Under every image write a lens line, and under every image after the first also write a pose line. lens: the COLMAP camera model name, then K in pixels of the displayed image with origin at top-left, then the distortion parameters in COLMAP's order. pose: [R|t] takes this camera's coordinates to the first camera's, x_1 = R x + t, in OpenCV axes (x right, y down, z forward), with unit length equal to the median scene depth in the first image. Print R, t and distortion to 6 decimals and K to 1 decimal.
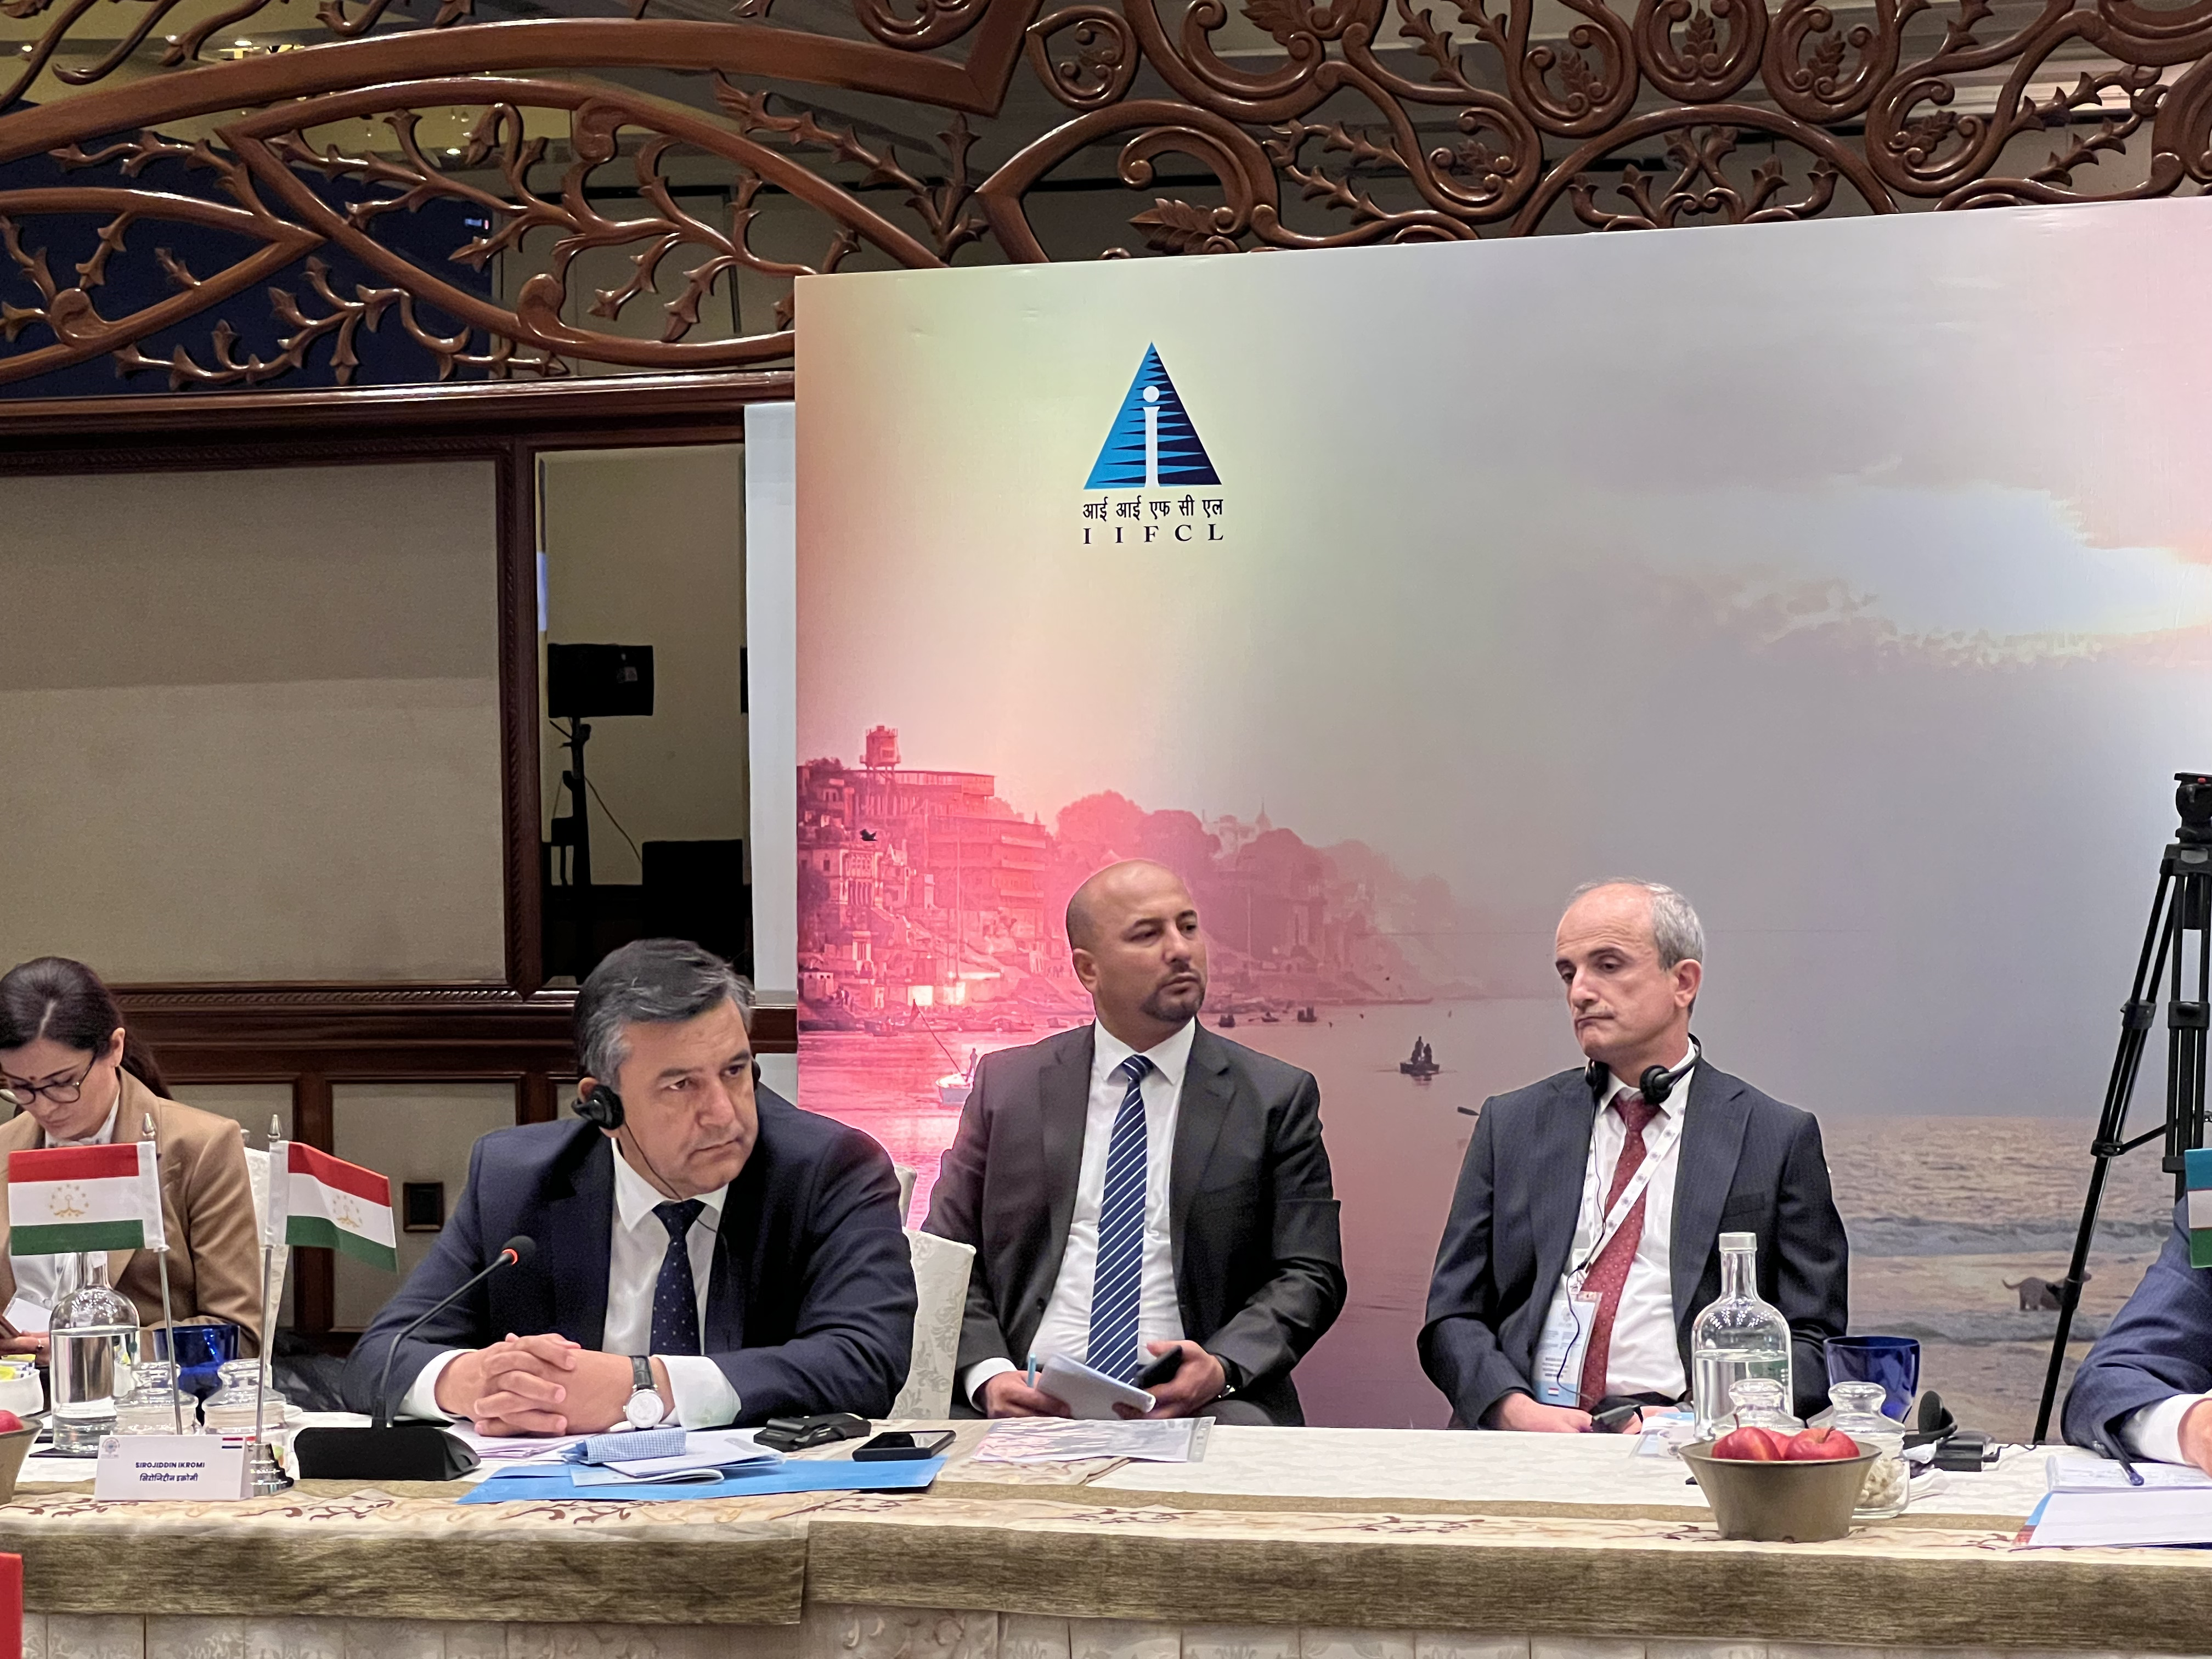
lens RADIAL K [[5145.6, 0, 1058.7], [0, 5145.6, 825.4], [0, 0, 1]] dist [-0.306668, 6.507420]
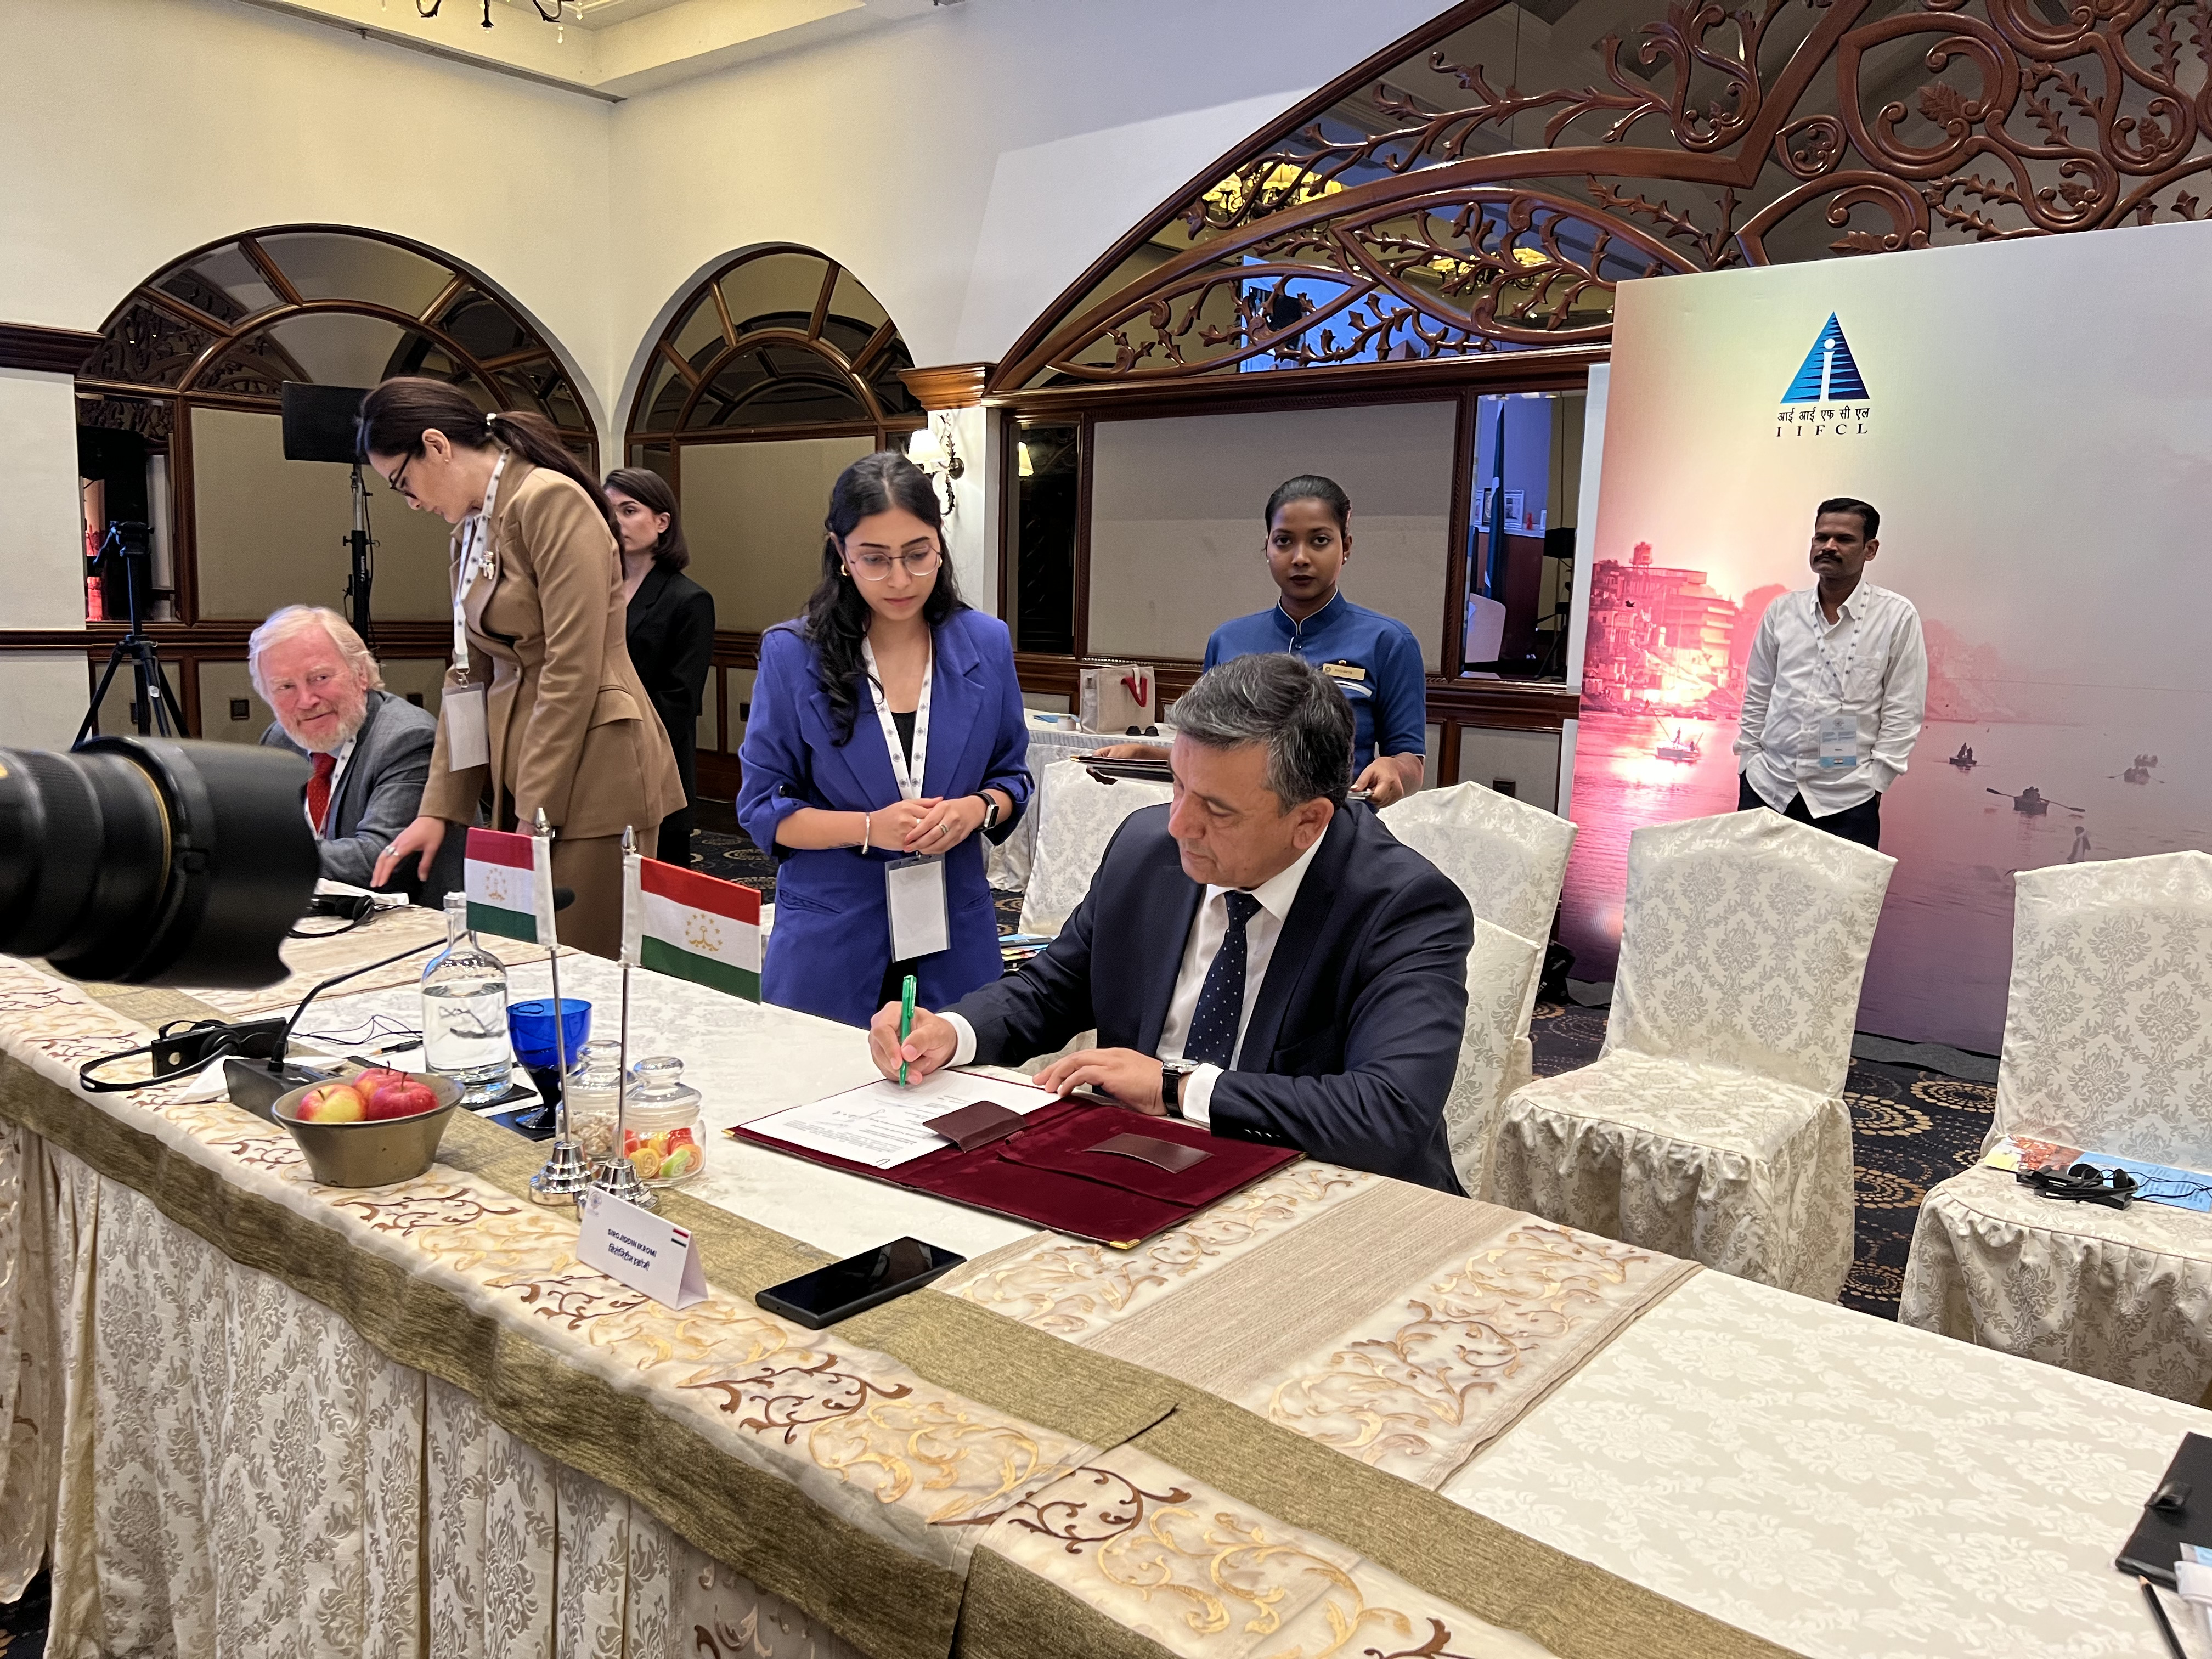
lens RADIAL K [[1689.2, 0, 1073.4], [0, 1689.2, 839.3], [0, 0, 1]] dist [0.006524, -0.006431]
pose [[0.919023, 0.099741, -0.381377, 0.017978], [-0.046332, 0.988086, 0.146762, 0.005698], [0.391472, -0.117208, 0.912695, 0.387492]]
